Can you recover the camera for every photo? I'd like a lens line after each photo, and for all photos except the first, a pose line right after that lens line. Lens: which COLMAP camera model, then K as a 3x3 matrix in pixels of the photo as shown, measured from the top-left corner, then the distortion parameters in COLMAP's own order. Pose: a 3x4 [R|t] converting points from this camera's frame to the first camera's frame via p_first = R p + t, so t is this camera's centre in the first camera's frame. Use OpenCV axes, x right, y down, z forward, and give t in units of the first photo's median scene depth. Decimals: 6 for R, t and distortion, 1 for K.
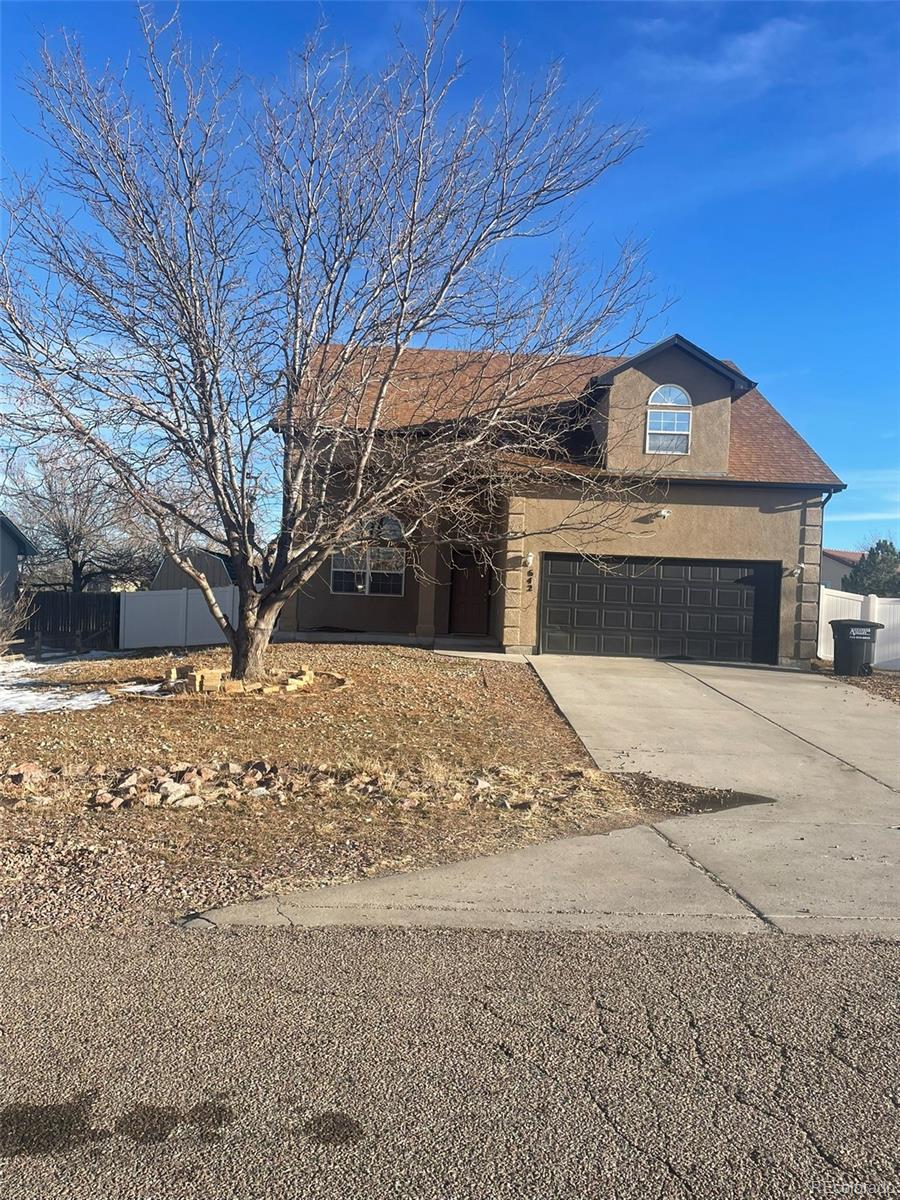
lens RADIAL K [[909.4, 0, 452.5], [0, 909.4, 604.9], [0, 0, 1]] dist [0.099352, -0.125091]
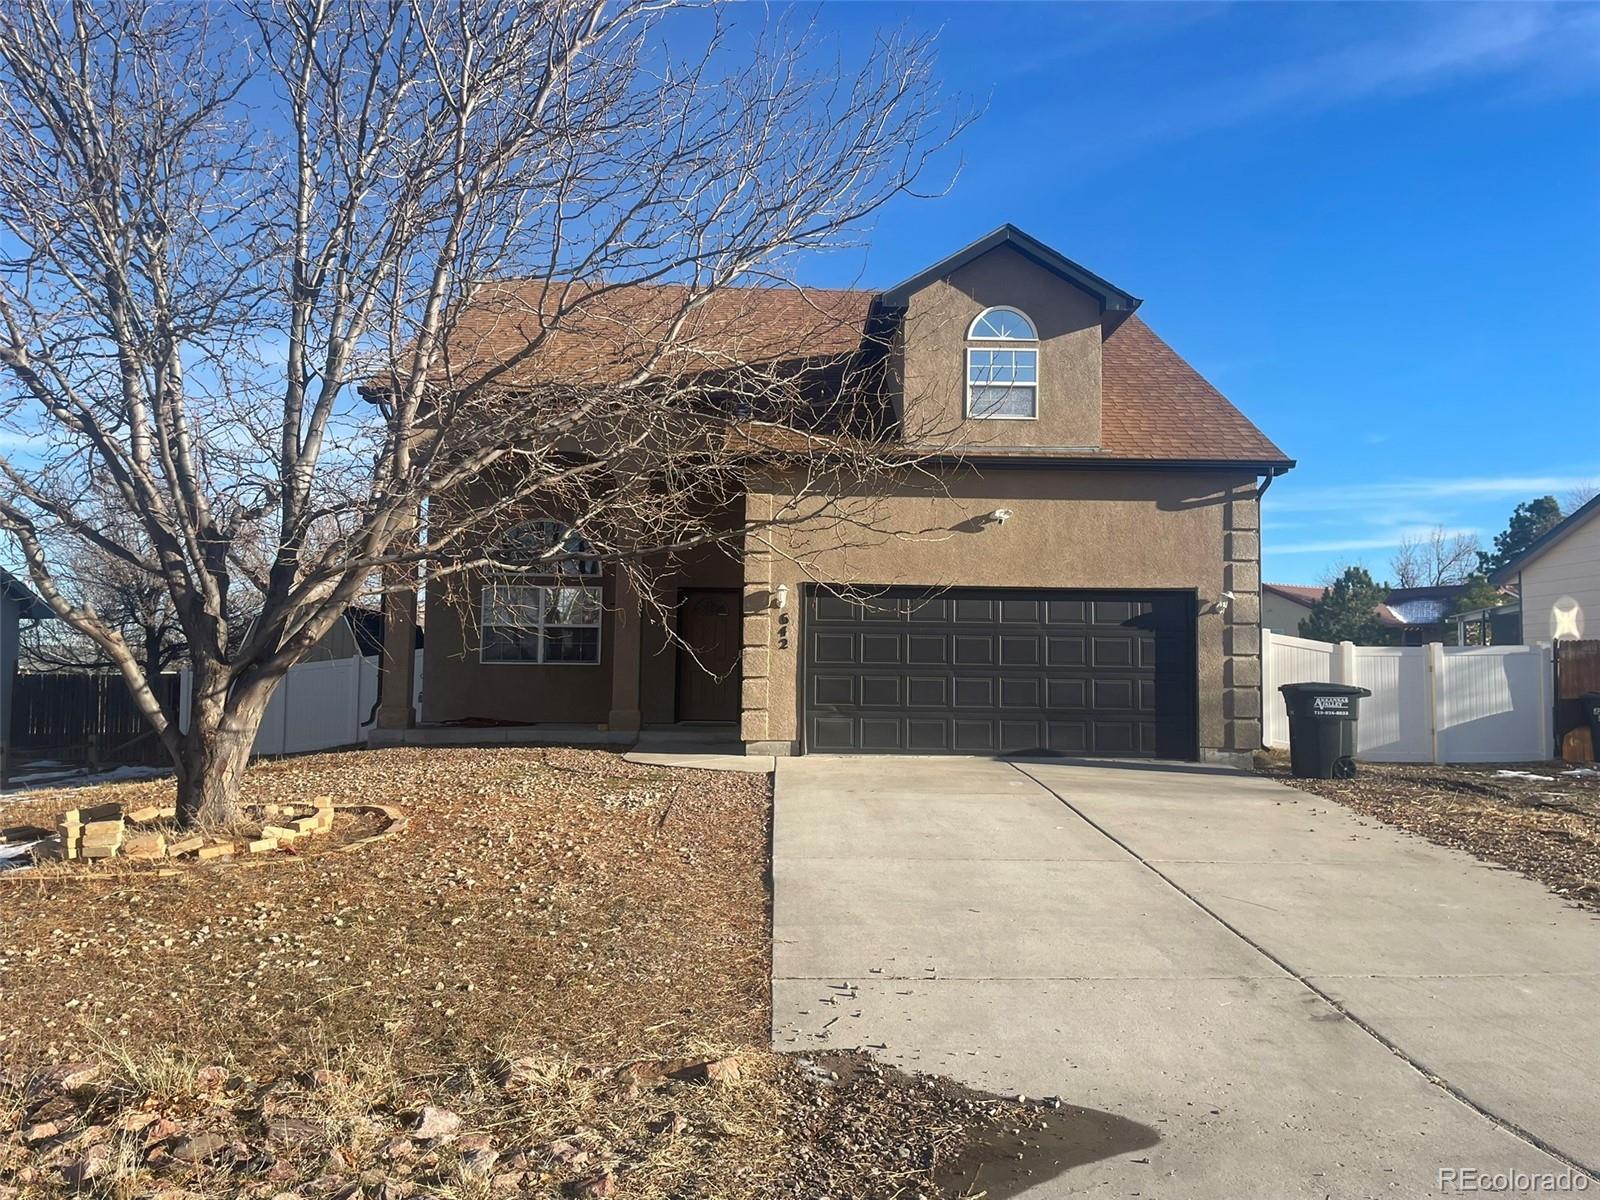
lens RADIAL K [[1212.5, 0, 812.7], [0, 1212.5, 595.6], [0, 0, 1]] dist [0.099352, -0.125091]
pose [[0.999392, -0.026622, 0.022522, 0.087044], [0.028050, 0.997448, -0.065651, 0.002707], [-0.020716, 0.066243, 0.997588, 0.200708]]
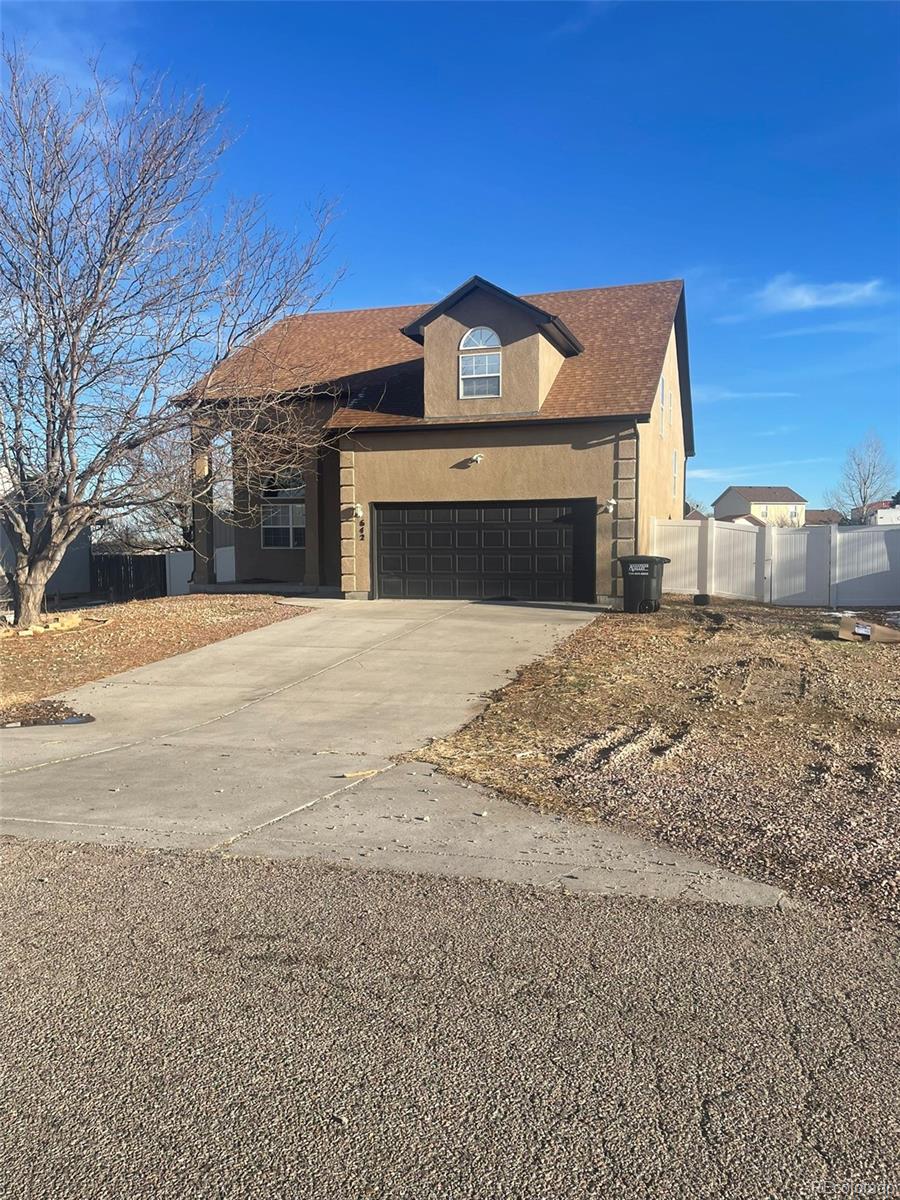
lens RADIAL K [[909.4, 0, 452.5], [0, 909.4, 604.9], [0, 0, 1]] dist [0.099352, -0.125091]
pose [[0.946757, -0.022593, -0.321156, 0.524363], [0.041274, 0.997821, 0.051479, 0.009941], [0.319293, -0.061993, 0.945626, 0.024079]]
